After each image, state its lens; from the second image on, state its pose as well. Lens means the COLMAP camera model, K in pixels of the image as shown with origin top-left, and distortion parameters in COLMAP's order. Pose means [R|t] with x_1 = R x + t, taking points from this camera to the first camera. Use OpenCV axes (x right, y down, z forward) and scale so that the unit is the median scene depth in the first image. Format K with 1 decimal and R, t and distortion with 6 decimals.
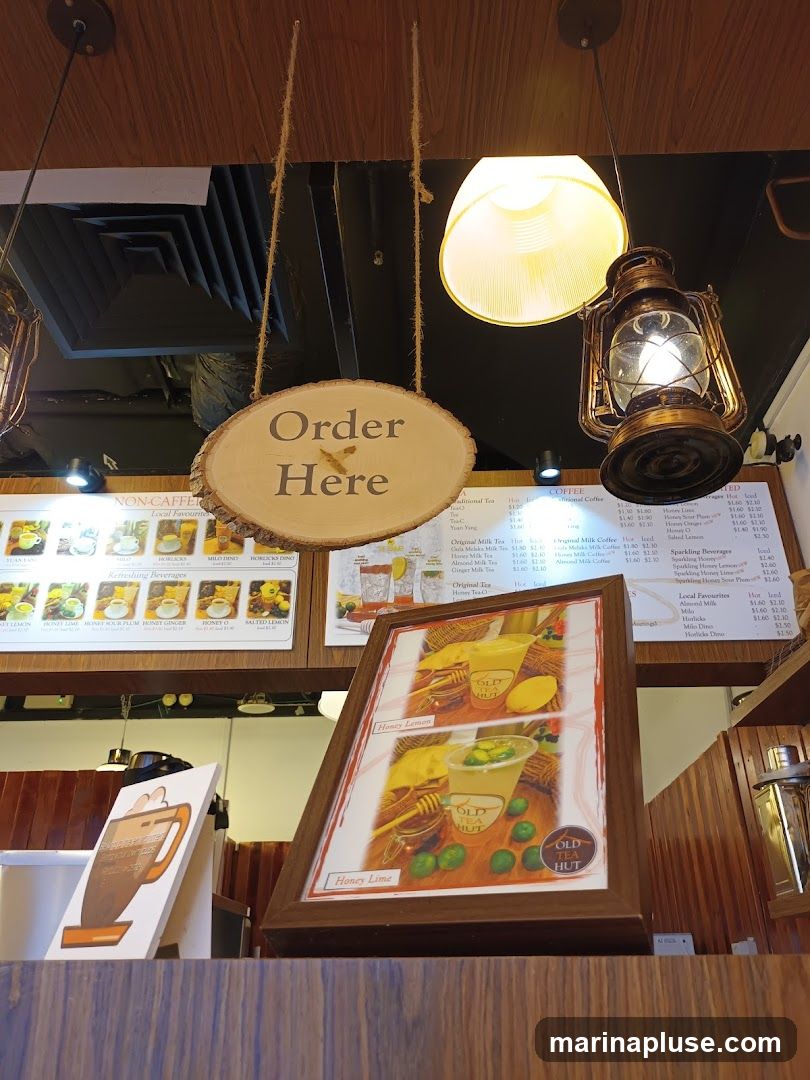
lens RADIAL K [[799.2, 0, 423.7], [0, 799.2, 548.2], [0, 0, 1]] dist [0.013306, -0.018535]
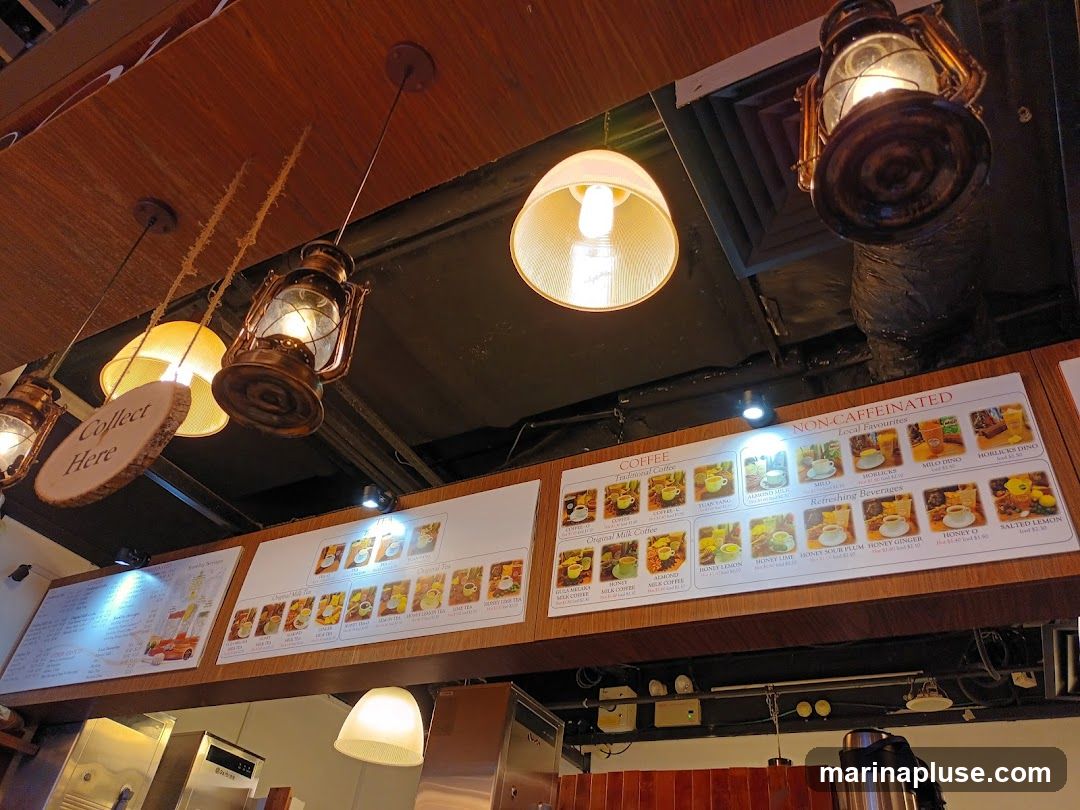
lens RADIAL K [[799.2, 0, 538.6], [0, 799.2, 387.0], [0, 0, 1]] dist [0.013306, -0.018535]
pose [[0.873634, -0.225019, -0.431428, -0.245228], [0.111521, 0.955641, -0.272604, 0.123796], [0.473631, 0.190043, 0.859975, 0.044891]]
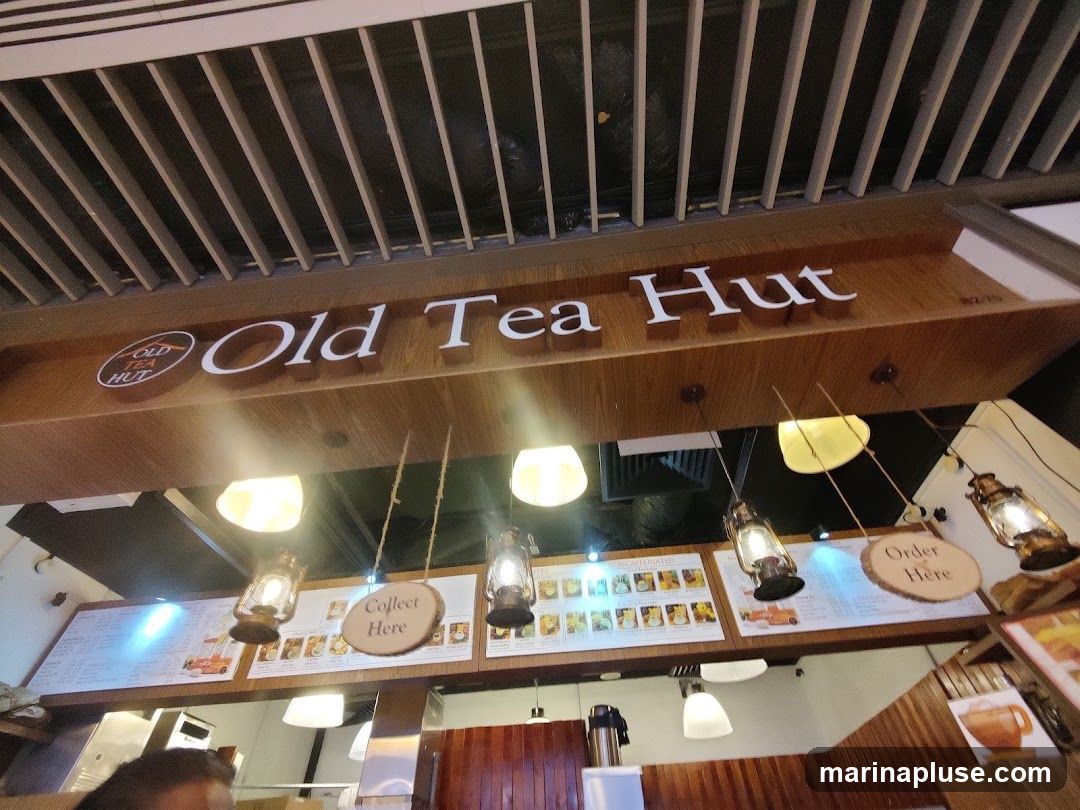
lens RADIAL K [[459.2, 0, 542.4], [0, 459.2, 395.1], [0, 0, 1]] dist [-0.006092, -0.002779]
pose [[0.995726, -0.086643, -0.031968, -0.508897], [0.070709, 0.937905, -0.339609, -0.085725], [0.059408, 0.335897, 0.940023, -0.290930]]
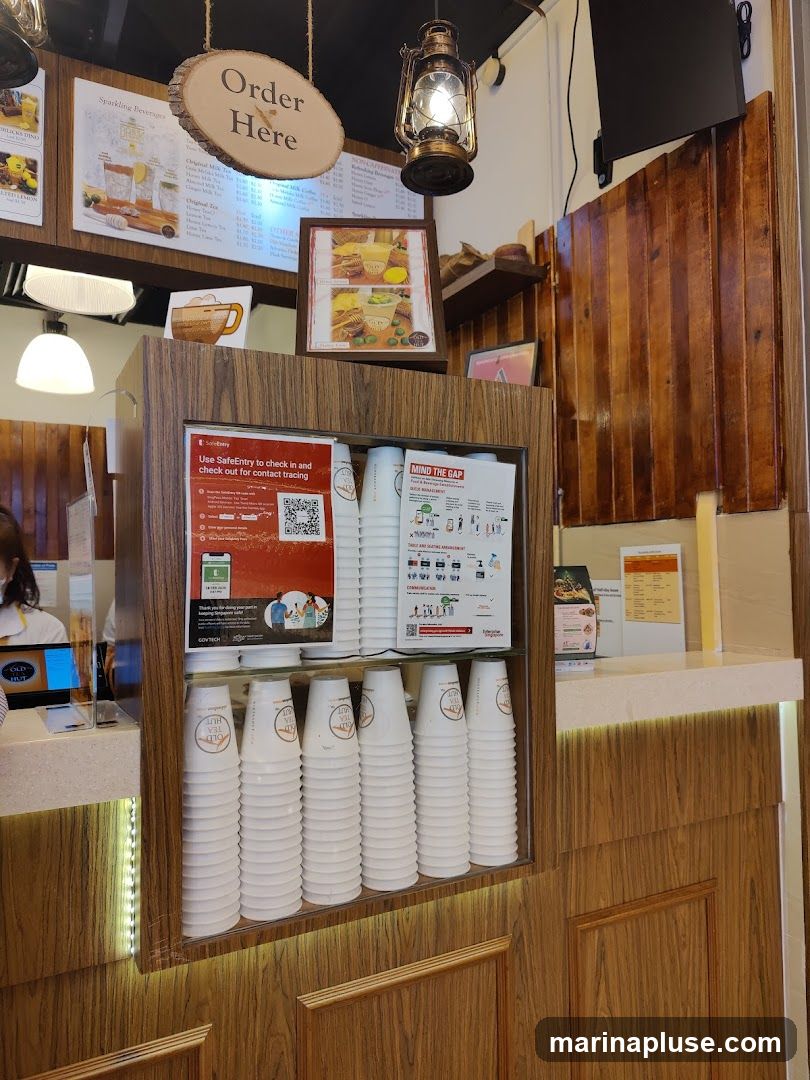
lens RADIAL K [[742.4, 0, 413.1], [0, 742.4, 562.3], [0, 0, 1]] dist [-0.028897, 0.002678]
pose [[0.858276, 0.002145, 0.513184, -0.238203], [-0.237246, 0.888375, 0.393071, 0.013966], [-0.455057, -0.459114, 0.762979, -0.266549]]
